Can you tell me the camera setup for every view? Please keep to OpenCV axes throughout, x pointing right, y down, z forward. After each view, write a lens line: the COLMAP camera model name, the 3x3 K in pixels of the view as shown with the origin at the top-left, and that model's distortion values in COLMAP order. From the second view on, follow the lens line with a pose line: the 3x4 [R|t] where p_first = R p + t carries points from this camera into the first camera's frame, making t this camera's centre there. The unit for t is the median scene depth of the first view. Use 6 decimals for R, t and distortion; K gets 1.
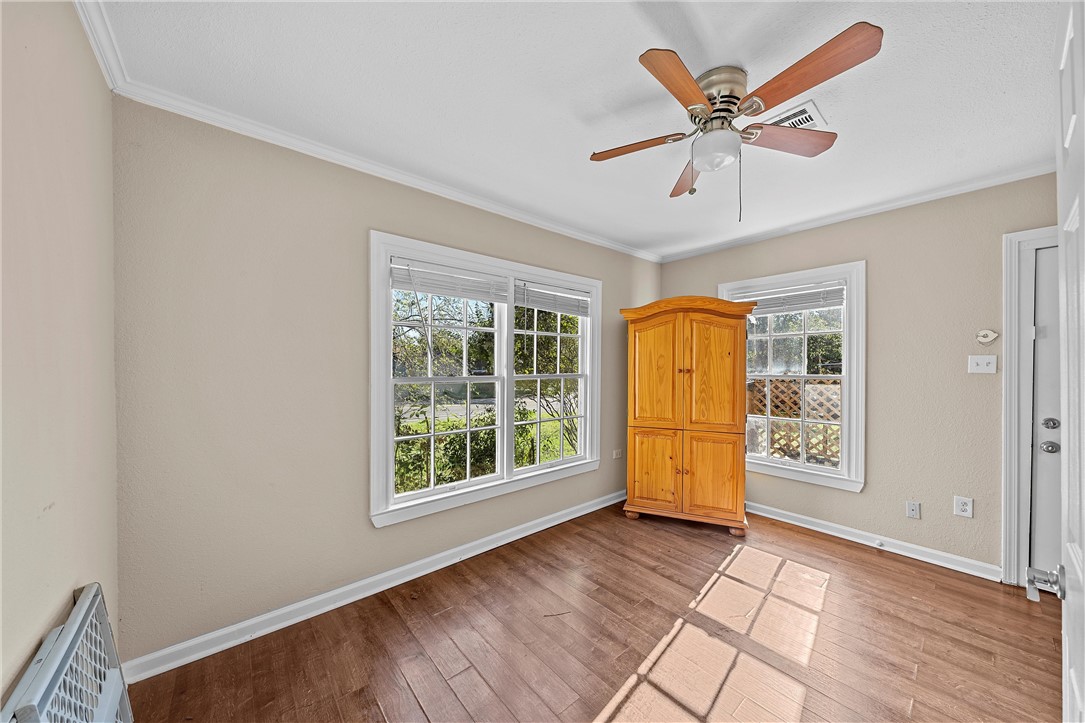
lens RADIAL K [[377.1, 0, 543.9], [0, 377.1, 367.1], [0, 0, 1]] dist [-0.001562, 0.000012]
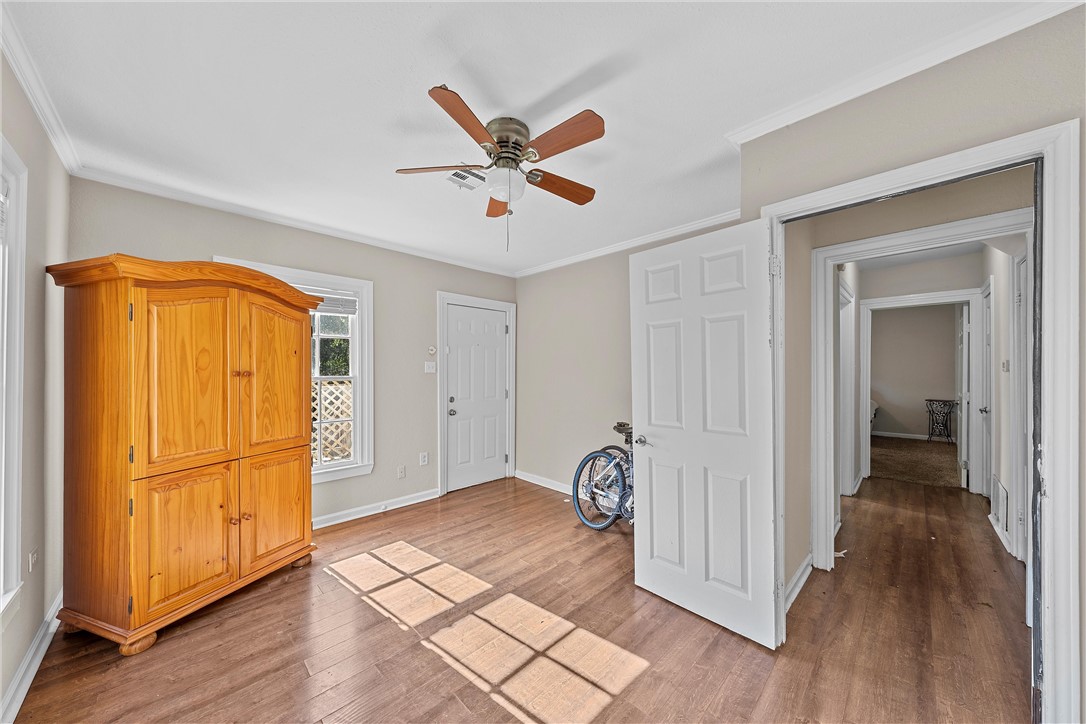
lens RADIAL K [[377.4, 0, 544.6], [0, 377.4, 367.3], [0, 0, 1]] dist [-0.001562, 0.000012]
pose [[-0.099943, 0.005934, 0.994975, -0.392187], [-0.003023, 0.999976, -0.006267, 0.000938], [-0.994989, -0.003634, -0.099922, 0.531169]]
